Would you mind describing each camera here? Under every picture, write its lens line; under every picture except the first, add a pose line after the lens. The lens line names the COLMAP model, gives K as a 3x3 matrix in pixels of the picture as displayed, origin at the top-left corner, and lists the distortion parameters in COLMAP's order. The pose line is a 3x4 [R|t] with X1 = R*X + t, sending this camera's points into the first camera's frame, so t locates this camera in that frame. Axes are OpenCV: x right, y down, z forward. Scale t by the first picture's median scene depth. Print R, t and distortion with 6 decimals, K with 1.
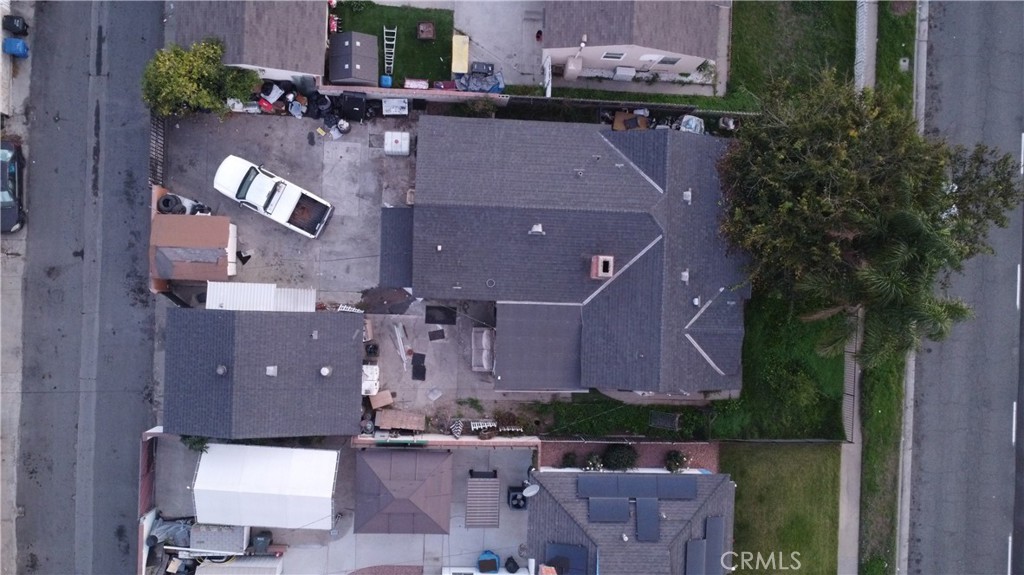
lens RADIAL K [[768.2, 0, 507.6], [0, 768.2, 293.5], [0, 0, 1]] dist [0.002418, -0.005295]
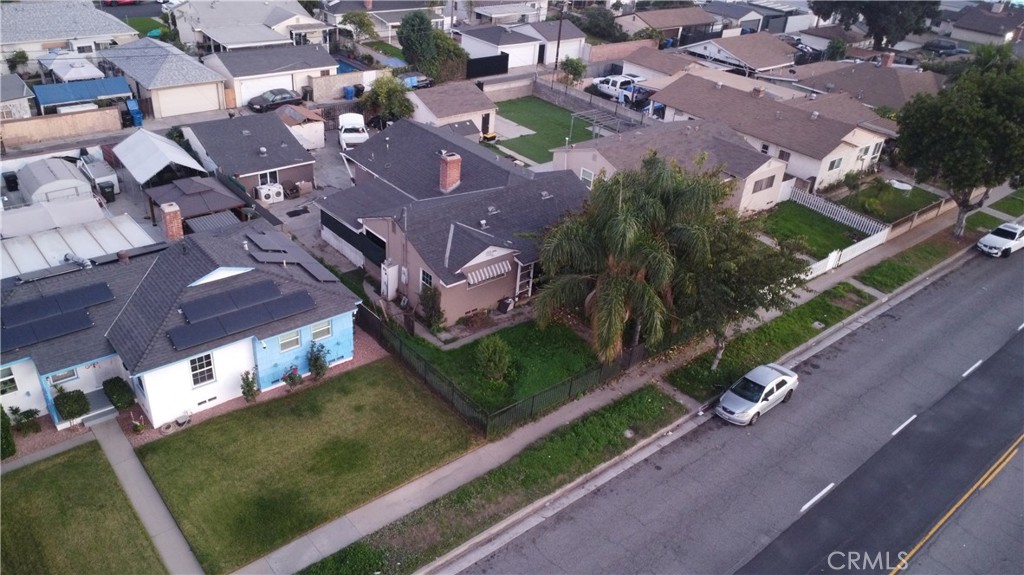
lens RADIAL K [[768.2, 0, 507.6], [0, 768.2, 293.5], [0, 0, 1]] dist [0.002418, -0.005295]
pose [[0.670463, 0.345055, -0.656823, 0.960121], [-0.741637, 0.286297, -0.606637, 0.632291], [-0.021277, 0.893852, 0.447857, 0.578572]]
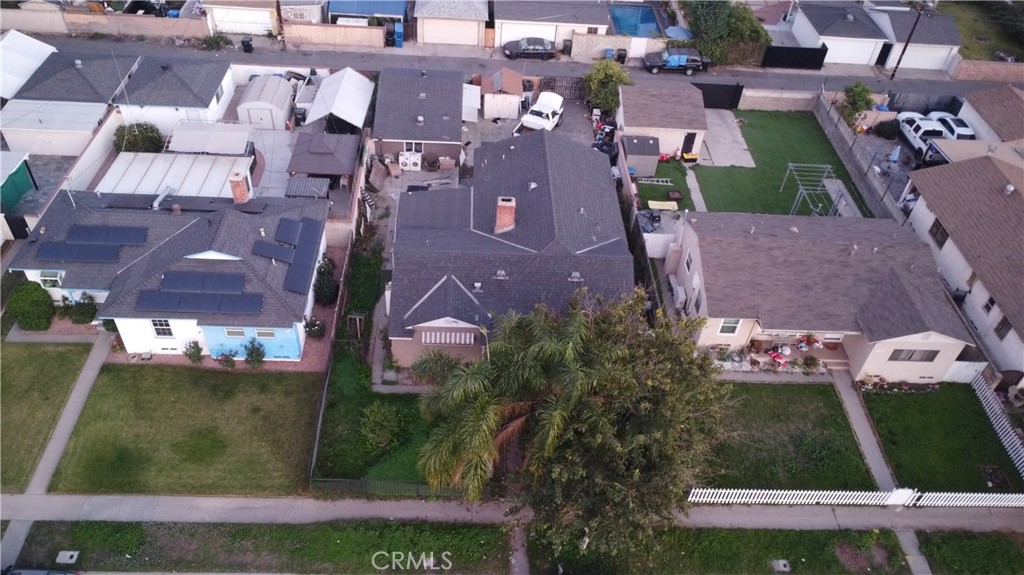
lens RADIAL K [[768.2, 0, 507.6], [0, 768.2, 293.5], [0, 0, 1]] dist [0.002418, -0.005295]
pose [[0.061983, 0.623701, -0.779202, 1.023001], [-0.995845, -0.013535, -0.090050, 0.060880], [-0.066711, 0.781546, 0.620271, 0.338117]]
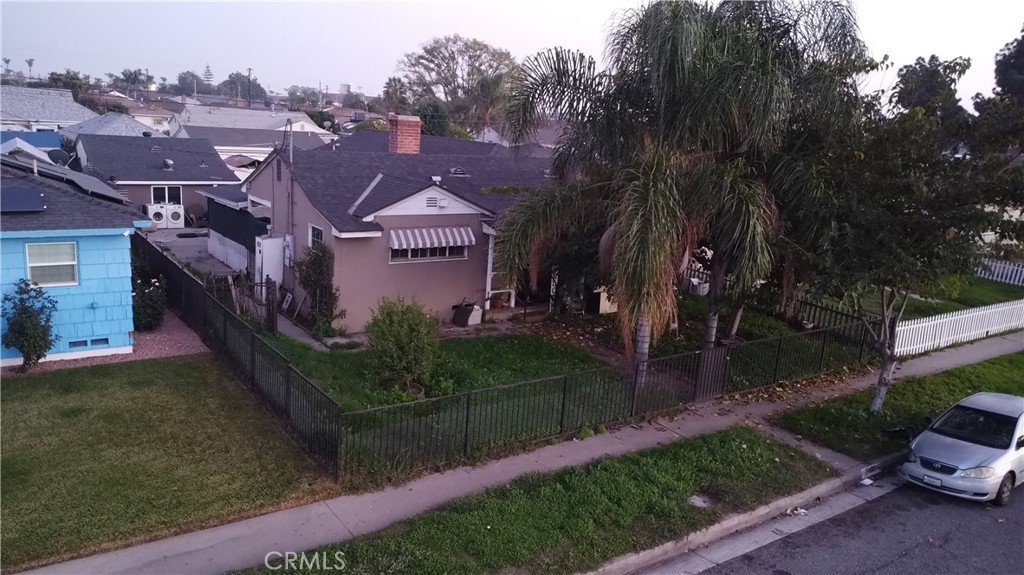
lens RADIAL K [[768.2, 0, 507.6], [0, 768.2, 293.5], [0, 0, 1]] dist [0.002418, -0.005295]
pose [[0.605829, 0.135535, -0.783966, 0.754352], [-0.795281, 0.075471, -0.601525, 0.335136], [-0.022361, 0.987894, 0.153511, 0.947164]]
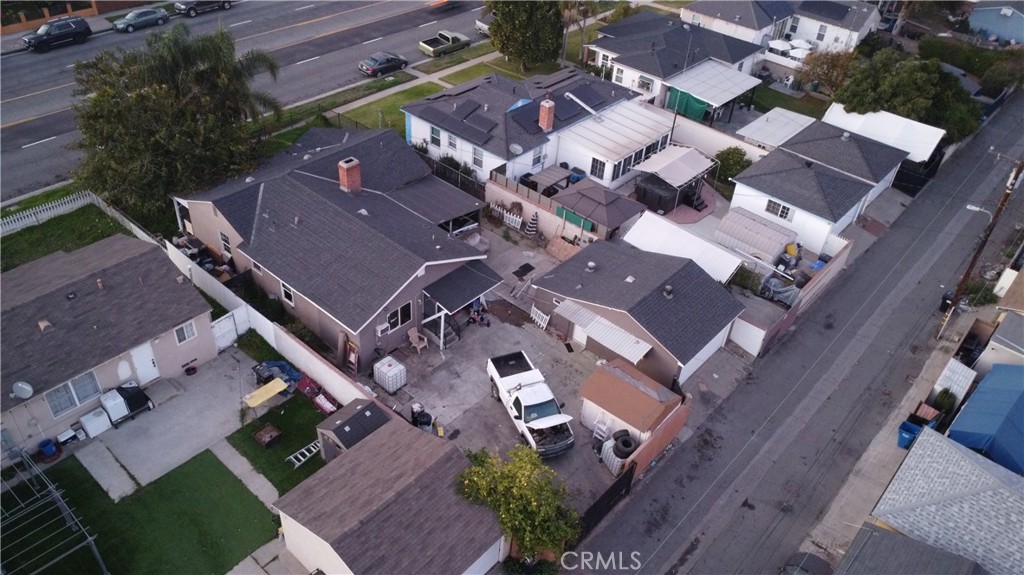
lens RADIAL K [[768.2, 0, 507.6], [0, 768.2, 293.5], [0, 0, 1]] dist [0.002418, -0.005295]
pose [[-0.759274, -0.500524, 0.415907, -0.587745], [0.639054, -0.452737, 0.621803, -0.636510], [-0.122931, 0.737906, 0.663614, 0.297697]]
